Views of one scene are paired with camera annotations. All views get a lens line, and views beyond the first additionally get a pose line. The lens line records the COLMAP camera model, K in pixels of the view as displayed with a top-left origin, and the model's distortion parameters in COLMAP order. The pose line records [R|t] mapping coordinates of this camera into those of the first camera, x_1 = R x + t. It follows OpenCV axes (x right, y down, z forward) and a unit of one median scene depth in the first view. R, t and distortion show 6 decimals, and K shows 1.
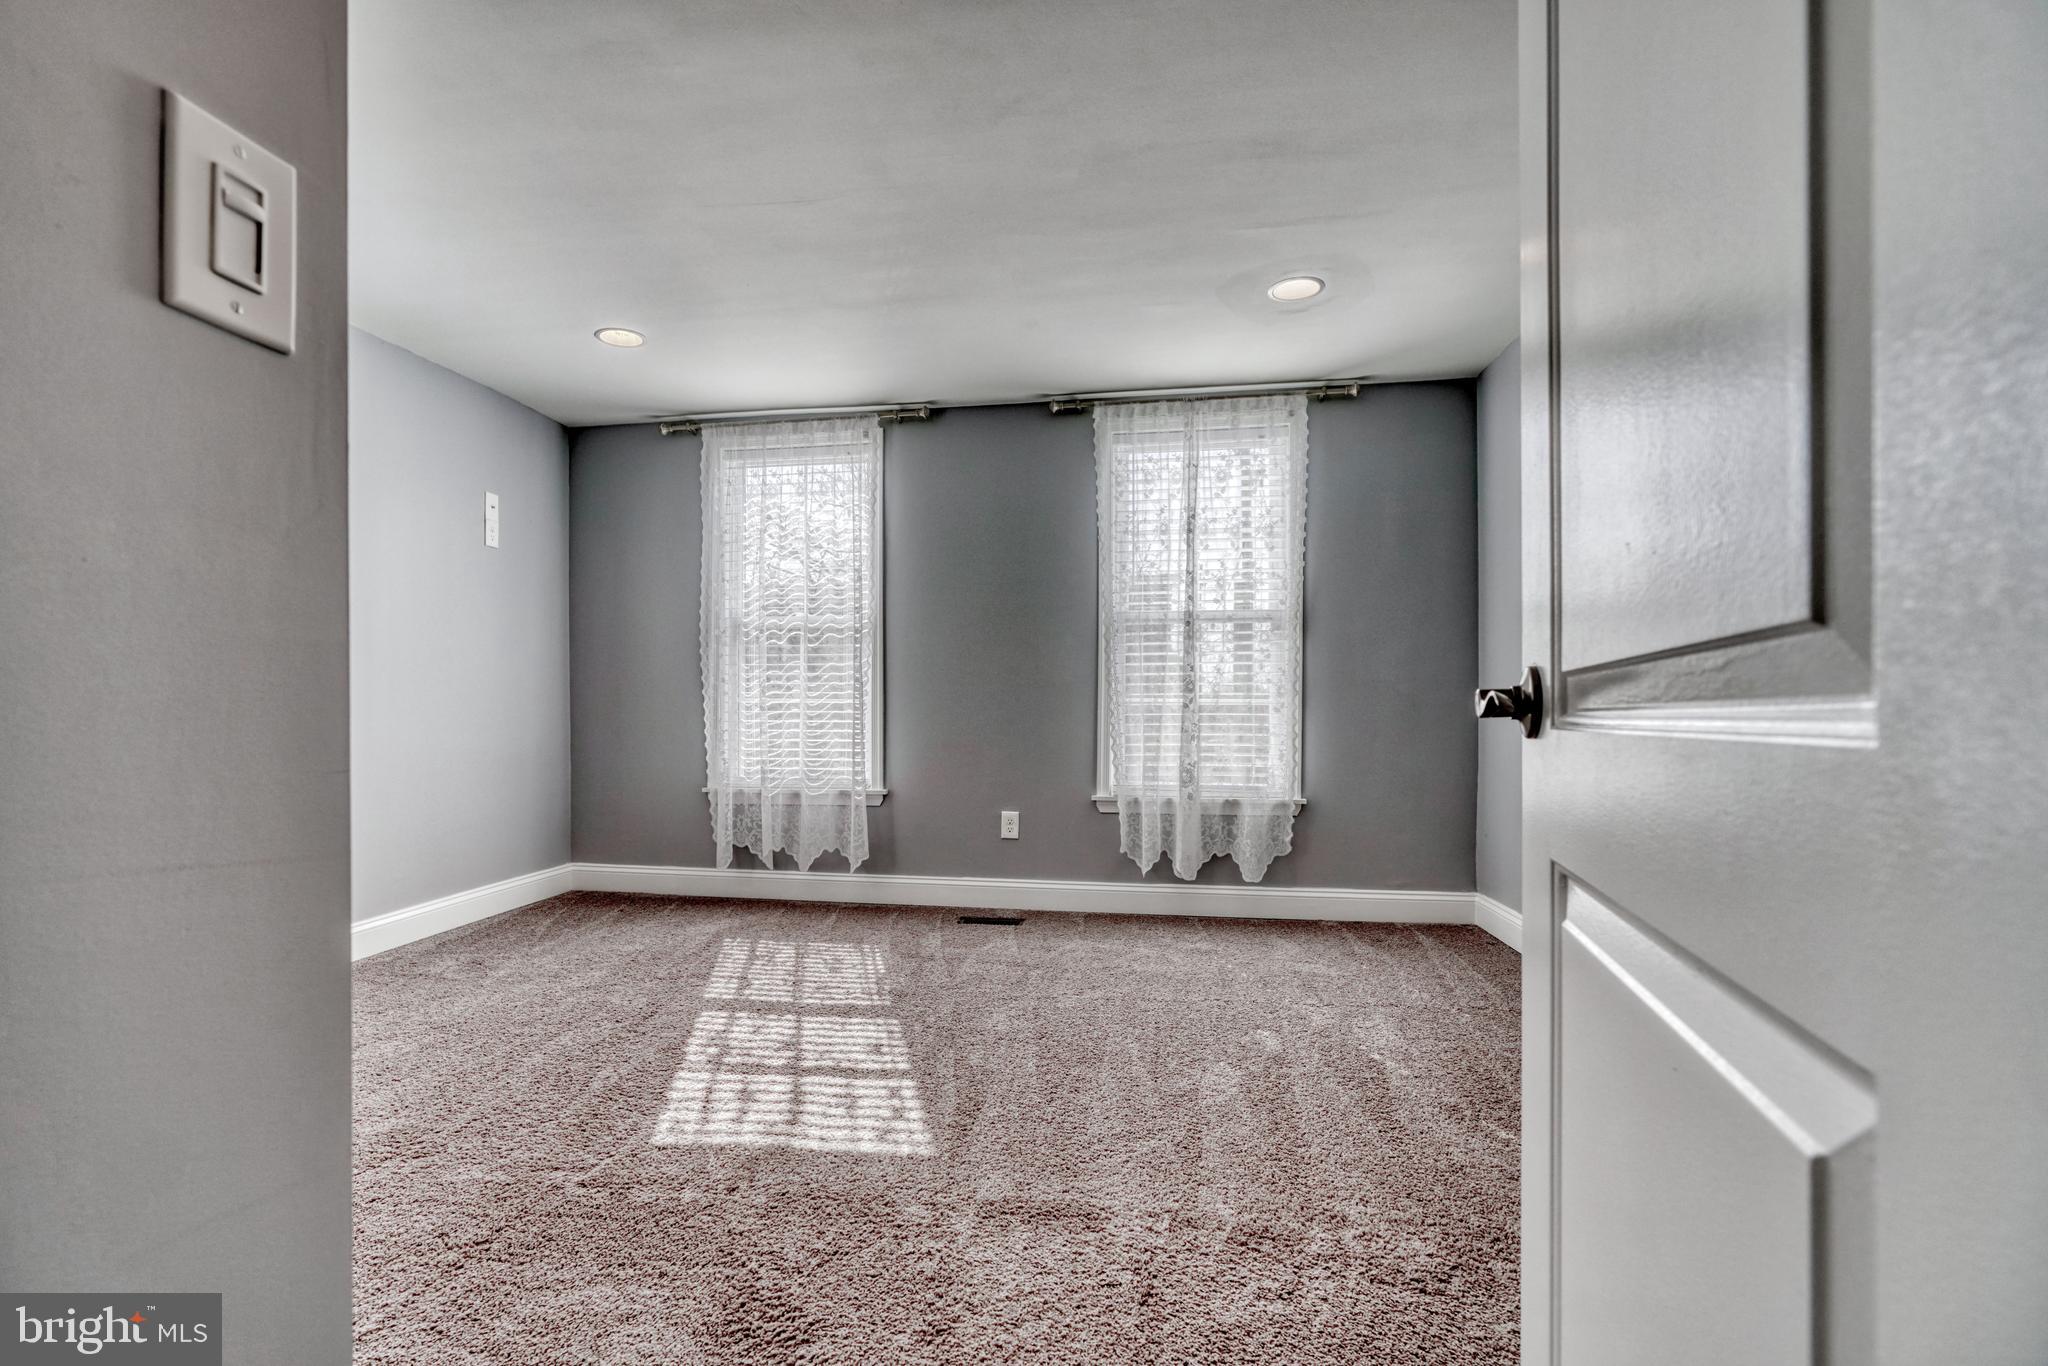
lens RADIAL K [[955.0, 0, 1017.7], [0, 955.0, 676.4], [0, 0, 1]] dist [-0.014076, 0.009116]
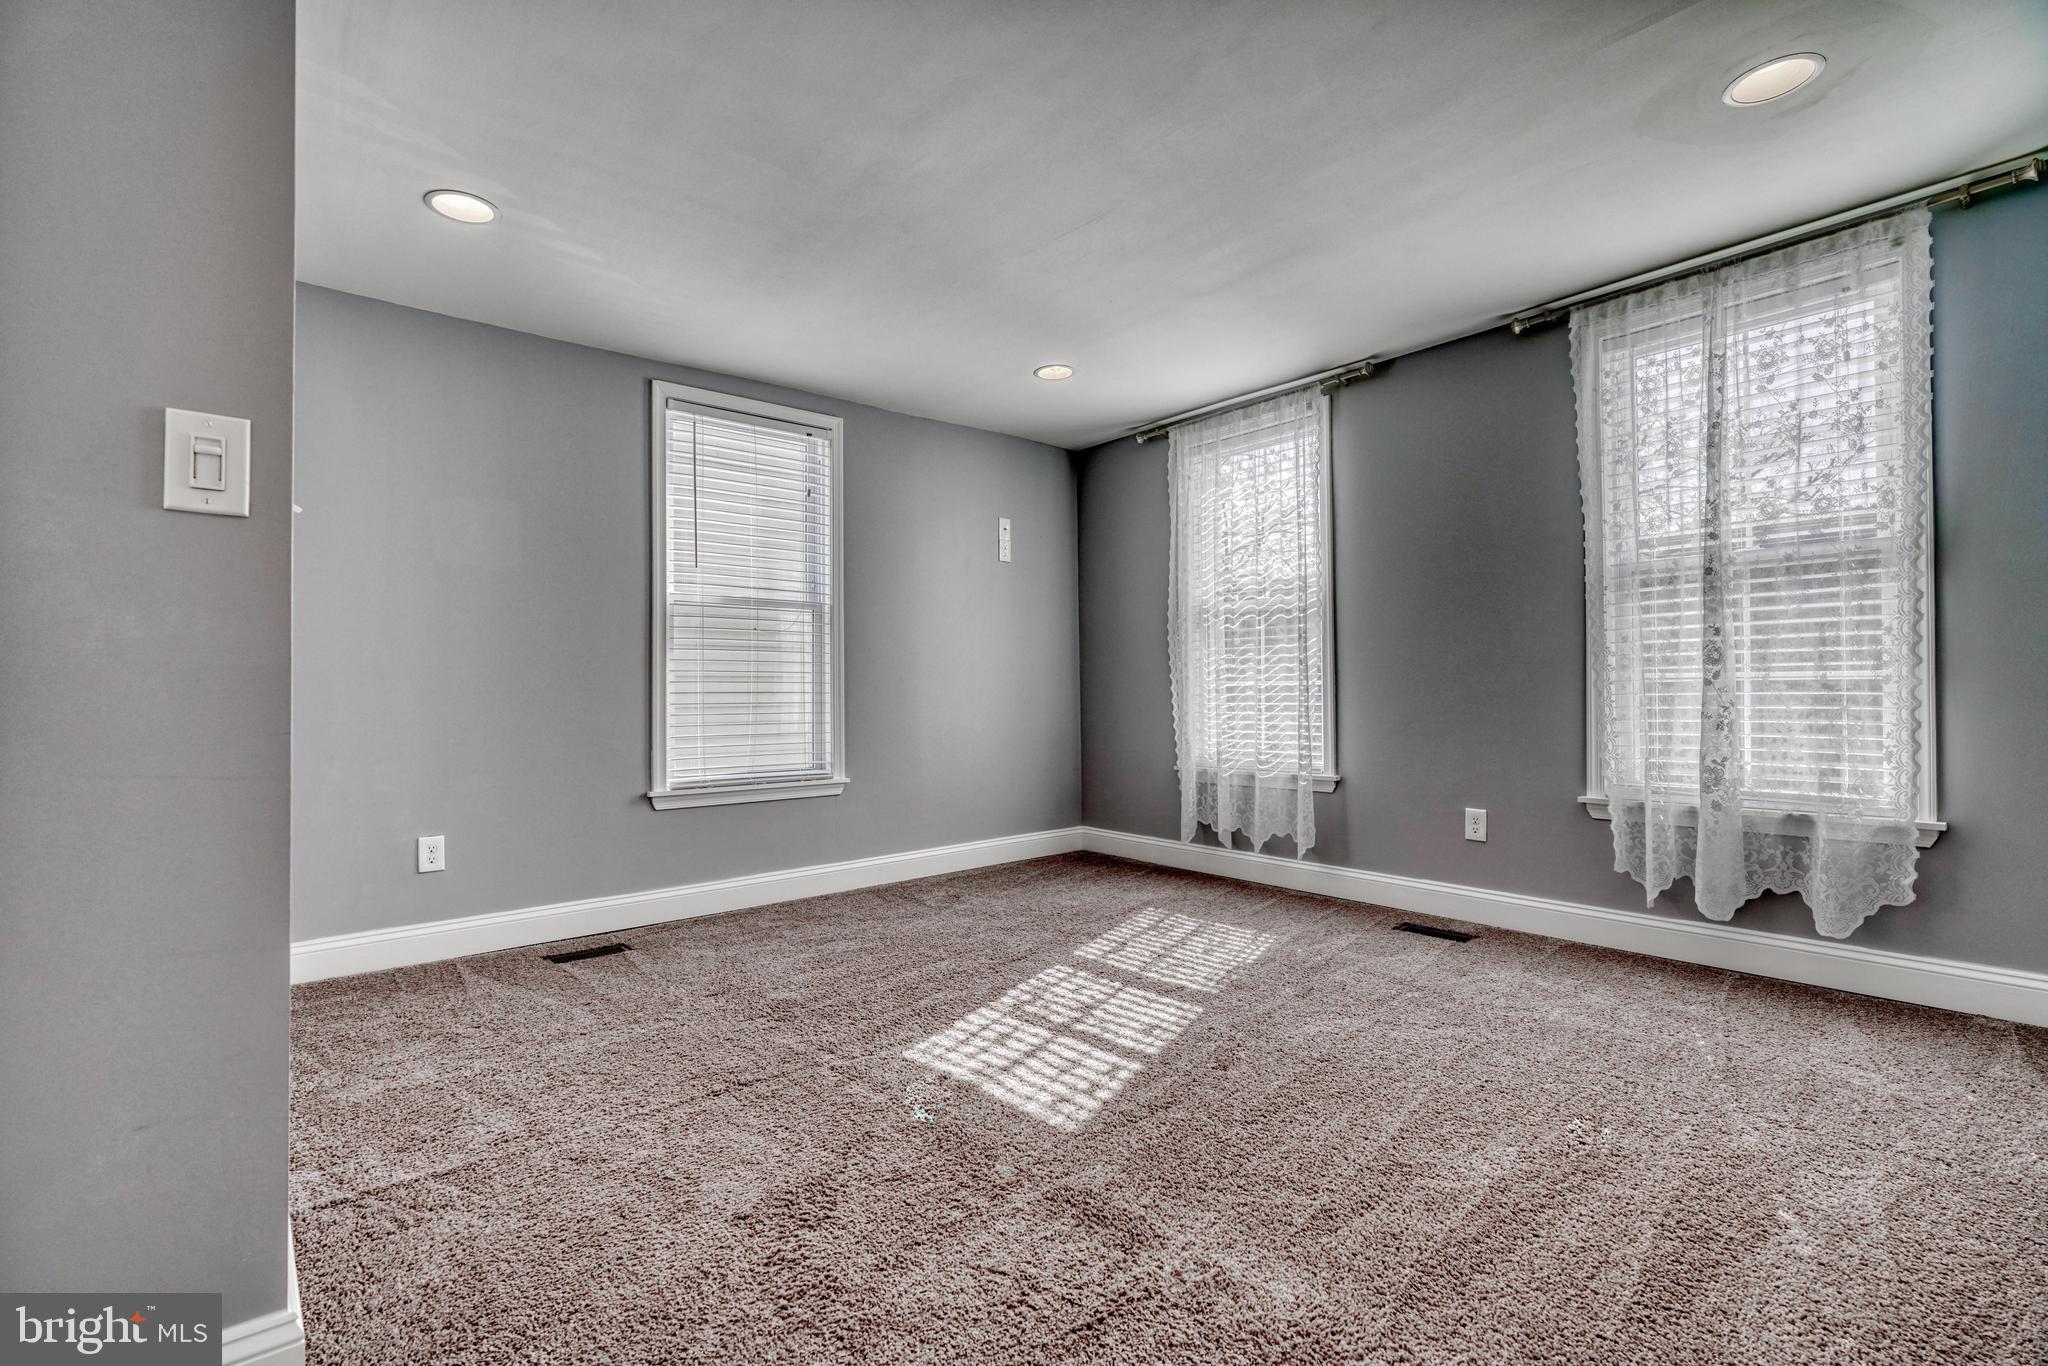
lens RADIAL K [[933.6, 0, 997.5], [0, 933.6, 647.4], [0, 0, 1]] dist [-0.012520, 0.008386]
pose [[0.745825, -0.040614, -0.664902, 0.249539], [0.033226, 0.999165, -0.023762, 0.002393], [0.665313, -0.004370, 0.746552, 0.095827]]
